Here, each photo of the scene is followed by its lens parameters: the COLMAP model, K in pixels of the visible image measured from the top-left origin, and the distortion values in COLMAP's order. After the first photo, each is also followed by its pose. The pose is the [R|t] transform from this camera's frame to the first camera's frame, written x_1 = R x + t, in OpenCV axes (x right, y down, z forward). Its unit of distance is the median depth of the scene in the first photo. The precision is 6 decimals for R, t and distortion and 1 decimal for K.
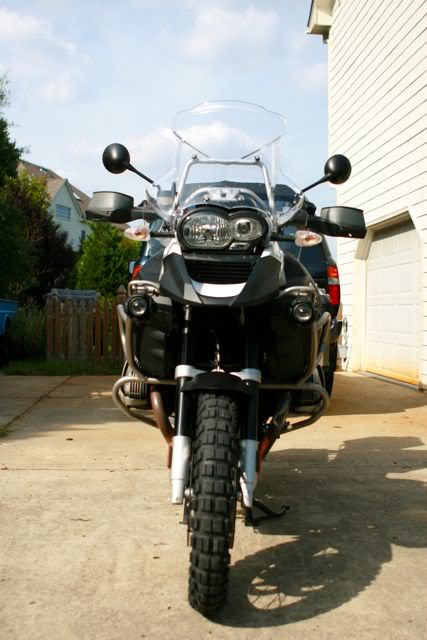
lens RADIAL K [[707.5, 0, 213.5], [0, 707.5, 320.0], [0, 0, 1]] dist [-0.021187, -0.032062]
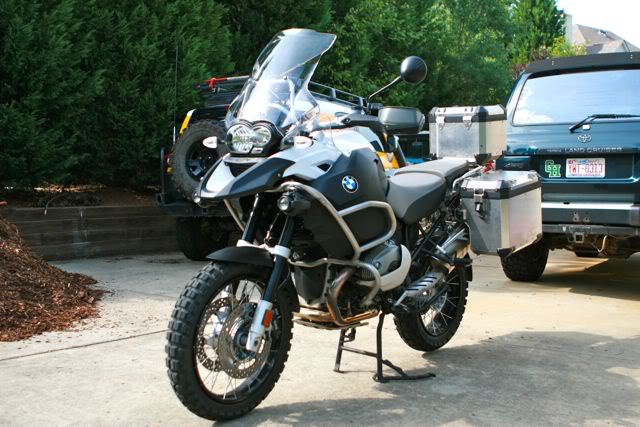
lens RADIAL K [[707.5, 0, 320.0], [0, 707.5, 213.5], [0, 0, 1]] dist [-0.021187, -0.032062]
pose [[0.780698, 0.025300, -0.624397, 0.765666], [-0.000767, 0.999218, 0.039528, -0.033319], [0.624909, -0.030381, 0.780107, 0.049320]]
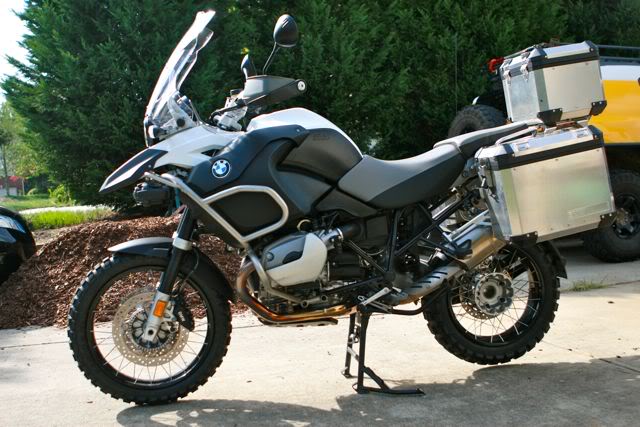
lens RADIAL K [[694.7, 0, 292.0], [0, 694.7, 214.7], [0, 0, 1]] dist [-0.000551, -0.011468]
pose [[0.203934, 0.013037, -0.978898, 1.115780], [0.064419, 0.997566, 0.026706, 0.010518], [0.976863, -0.068506, 0.202597, 0.837510]]
